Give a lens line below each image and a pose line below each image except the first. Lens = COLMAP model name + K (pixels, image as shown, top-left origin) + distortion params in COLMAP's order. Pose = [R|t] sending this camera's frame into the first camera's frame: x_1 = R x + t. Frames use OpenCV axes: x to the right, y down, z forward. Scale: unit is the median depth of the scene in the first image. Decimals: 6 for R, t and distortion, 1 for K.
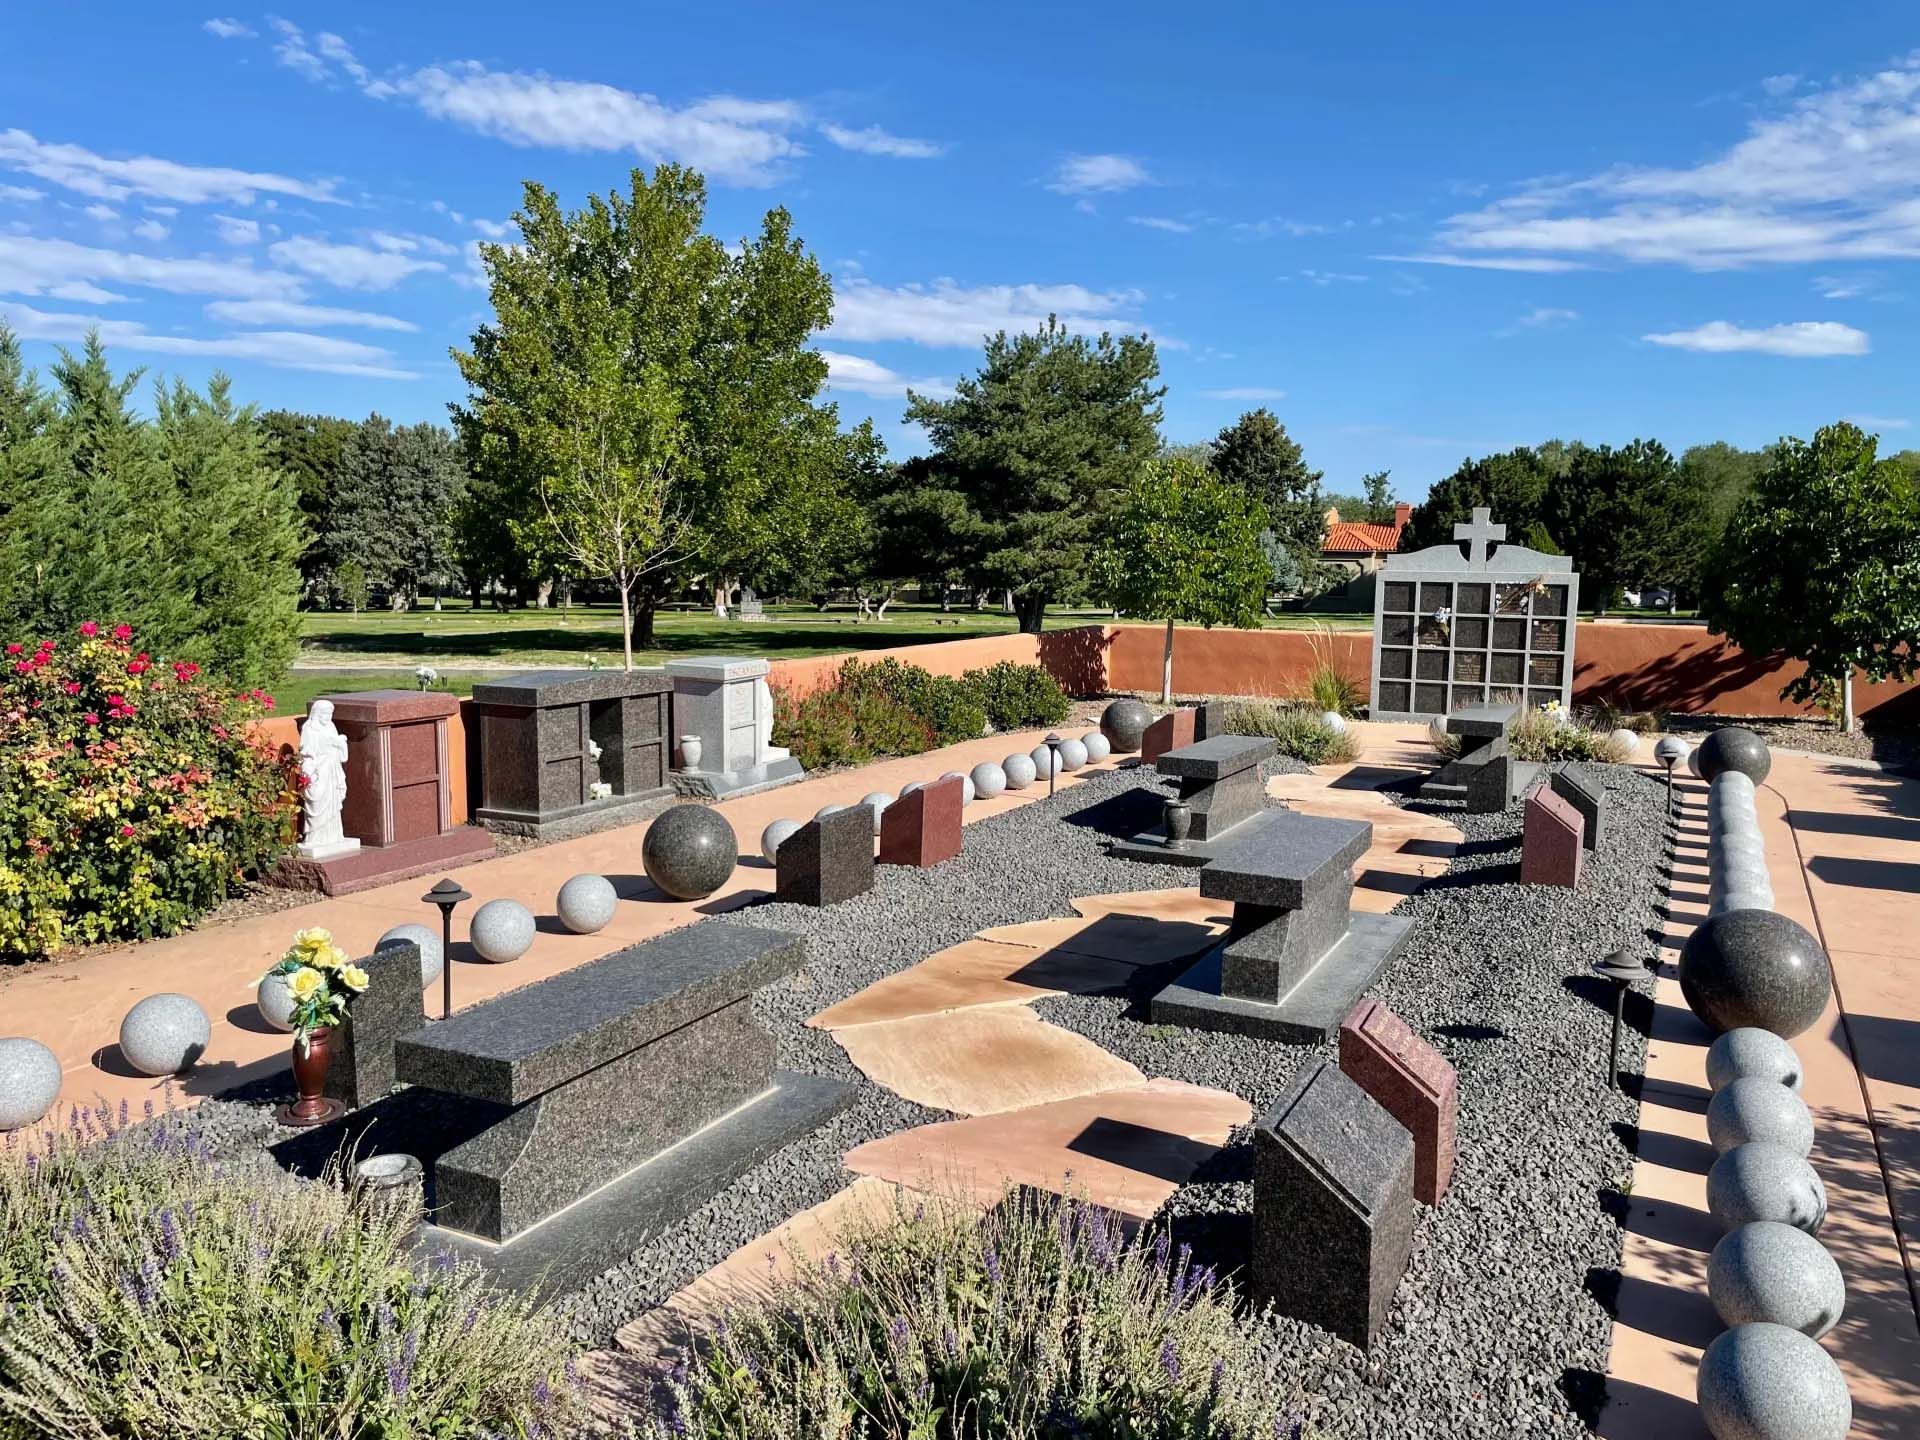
lens RADIAL K [[1457.8, 0, 960.0], [0, 1457.8, 720.0], [0, 0, 1]] dist [0.102459, -0.177178]
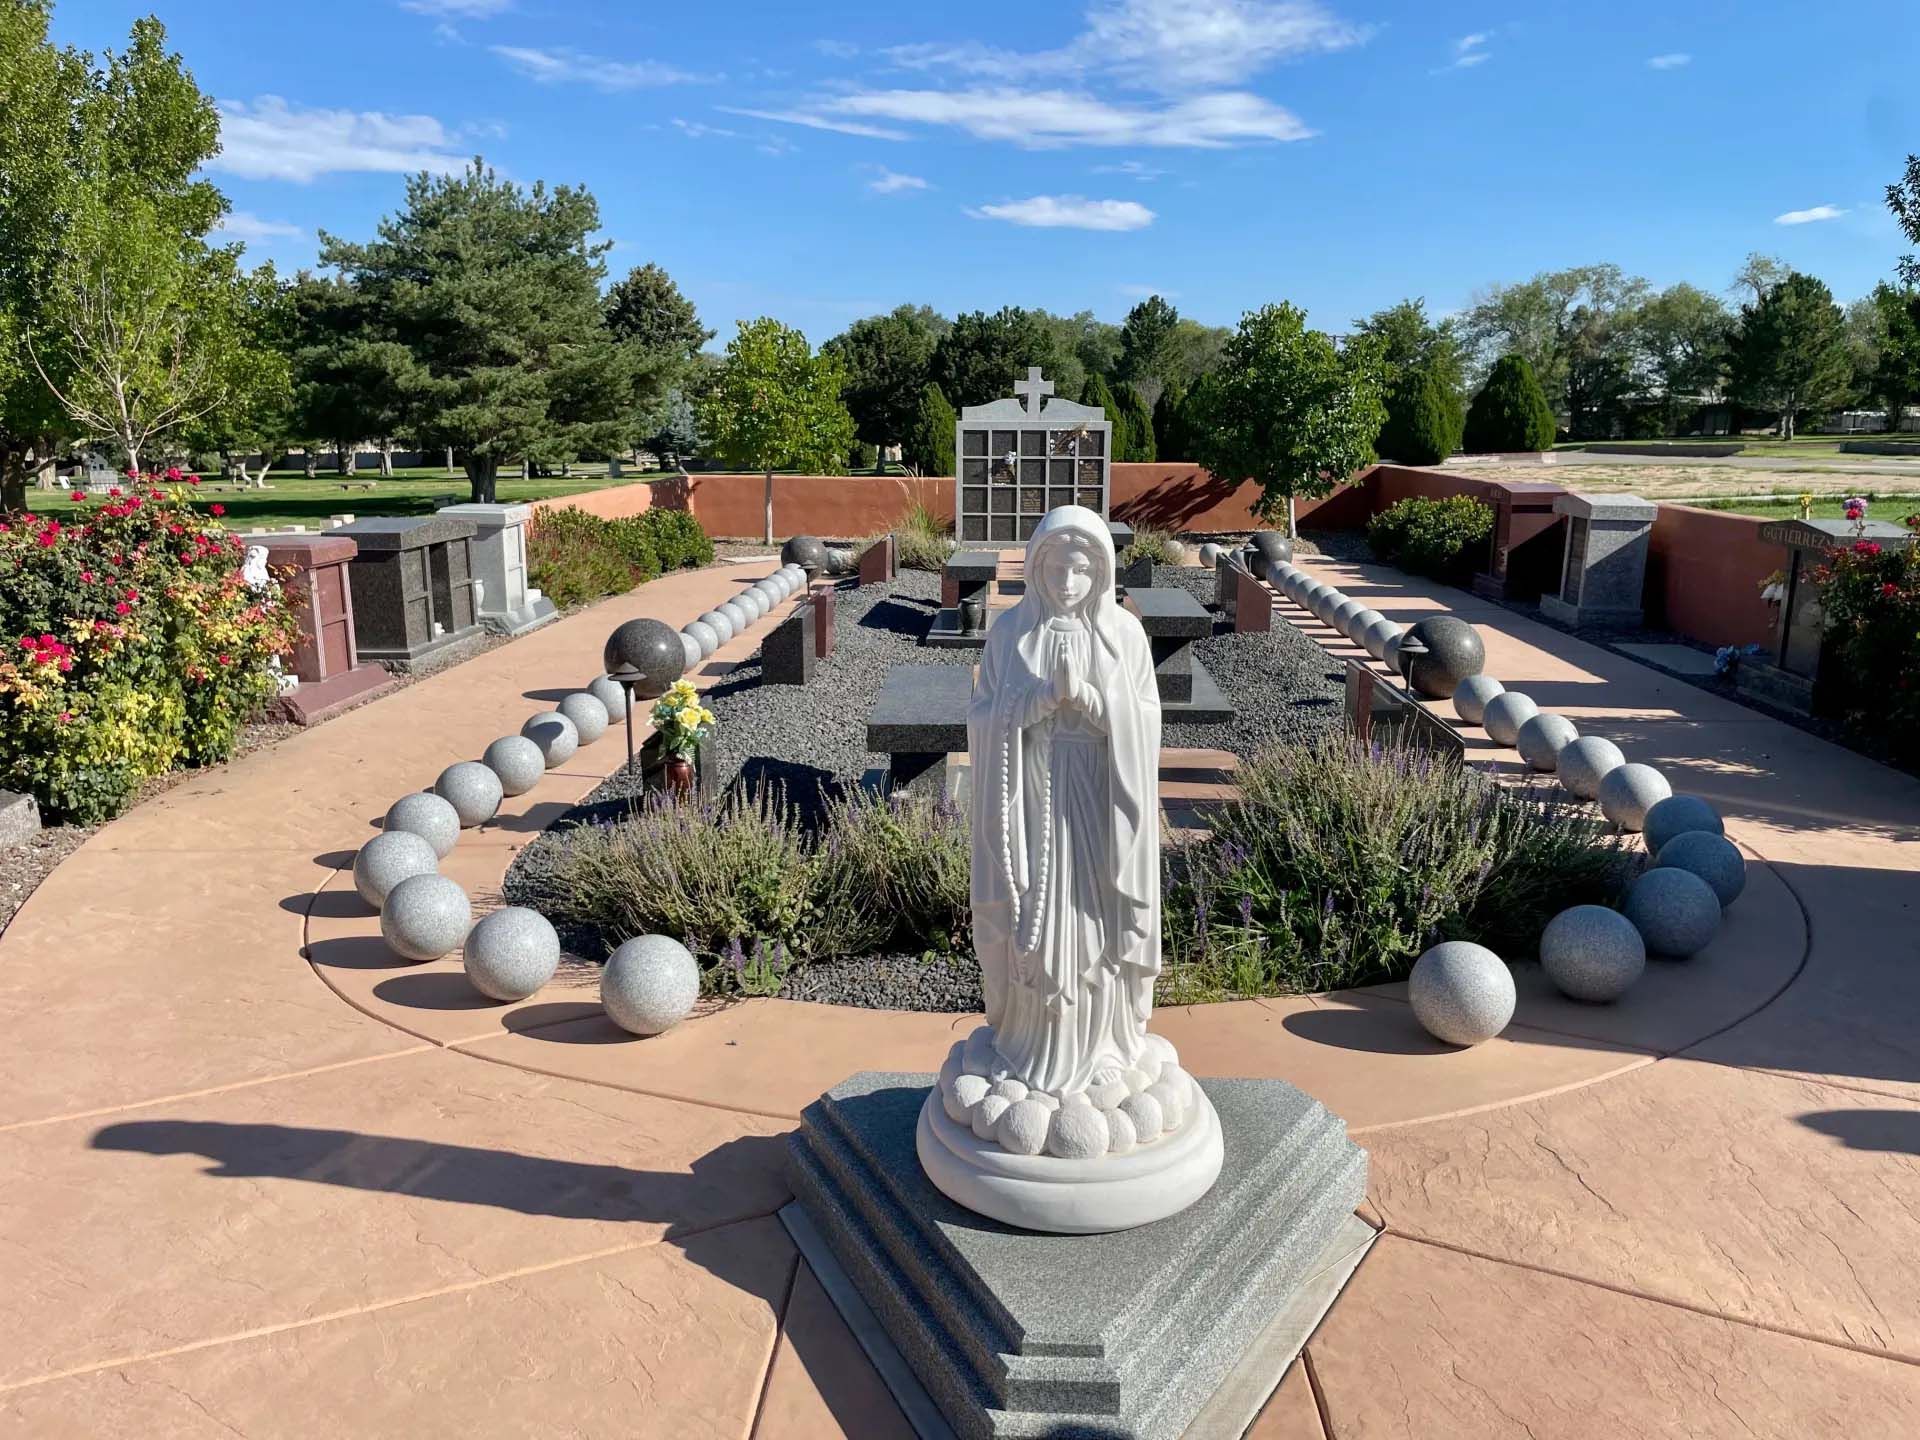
lens RADIAL K [[1456.0, 0, 960.0], [0, 1456.0, 720.0], [0, 0, 1]] dist [0.097688, -0.139840]
pose [[0.910926, -0.094365, 0.401632, -0.078477], [0.056584, 0.992867, 0.104942, 0.005349], [-0.408671, -0.072868, 0.909768, -0.034333]]
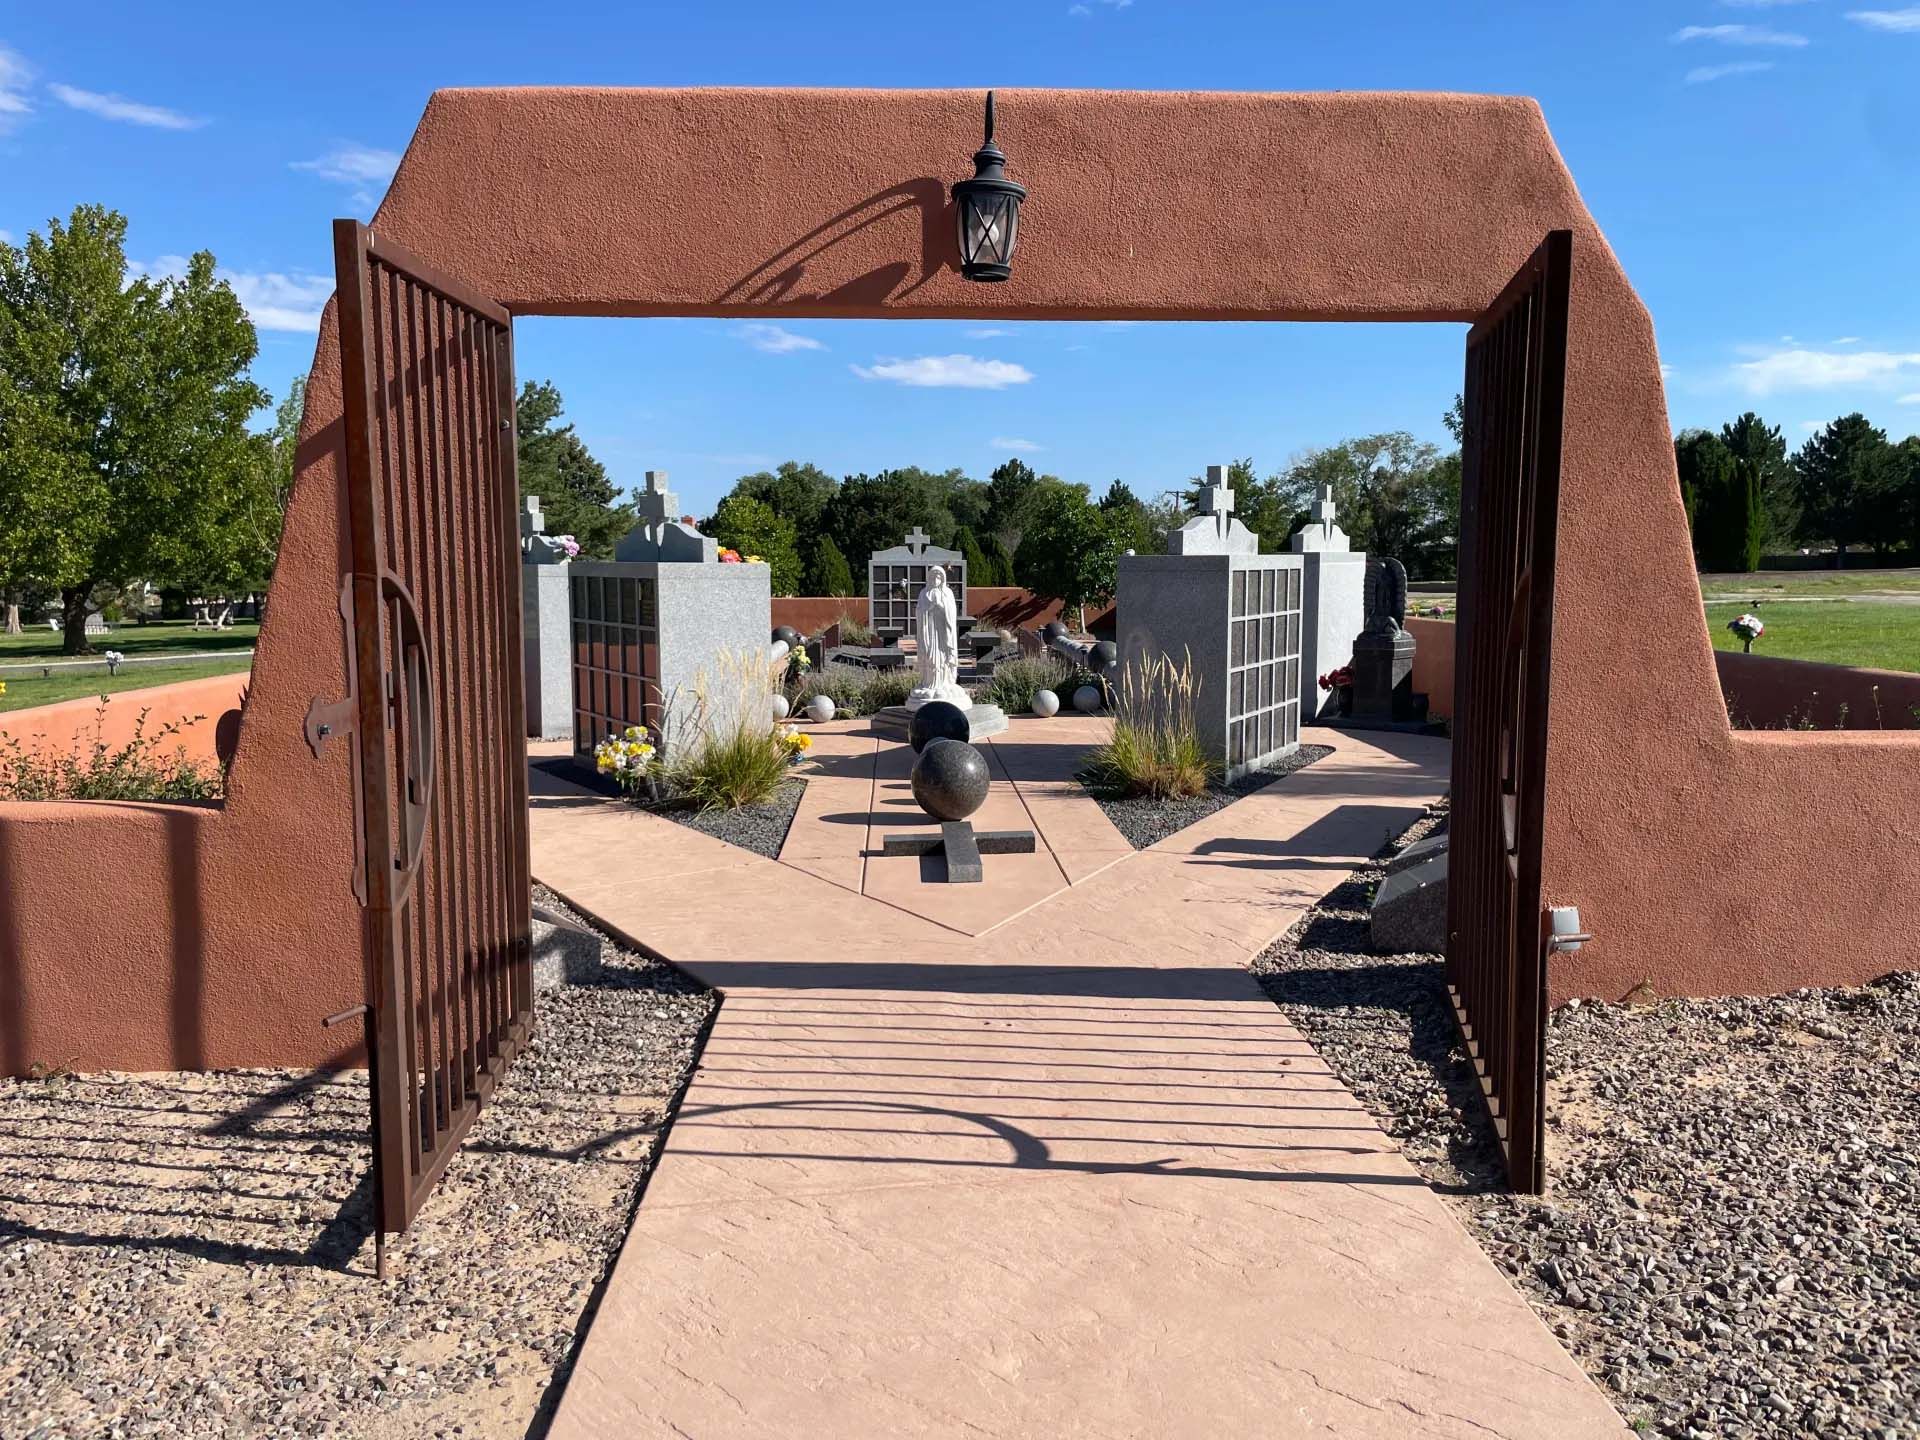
lens RADIAL K [[1456.0, 0, 960.0], [0, 1456.0, 720.0], [0, 0, 1]] dist [0.097688, -0.139840]
pose [[0.872797, -0.067760, 0.483357, -0.198008], [0.070610, 0.997428, 0.012326, 0.032752], [-0.482949, 0.023372, 0.875336, -0.255767]]
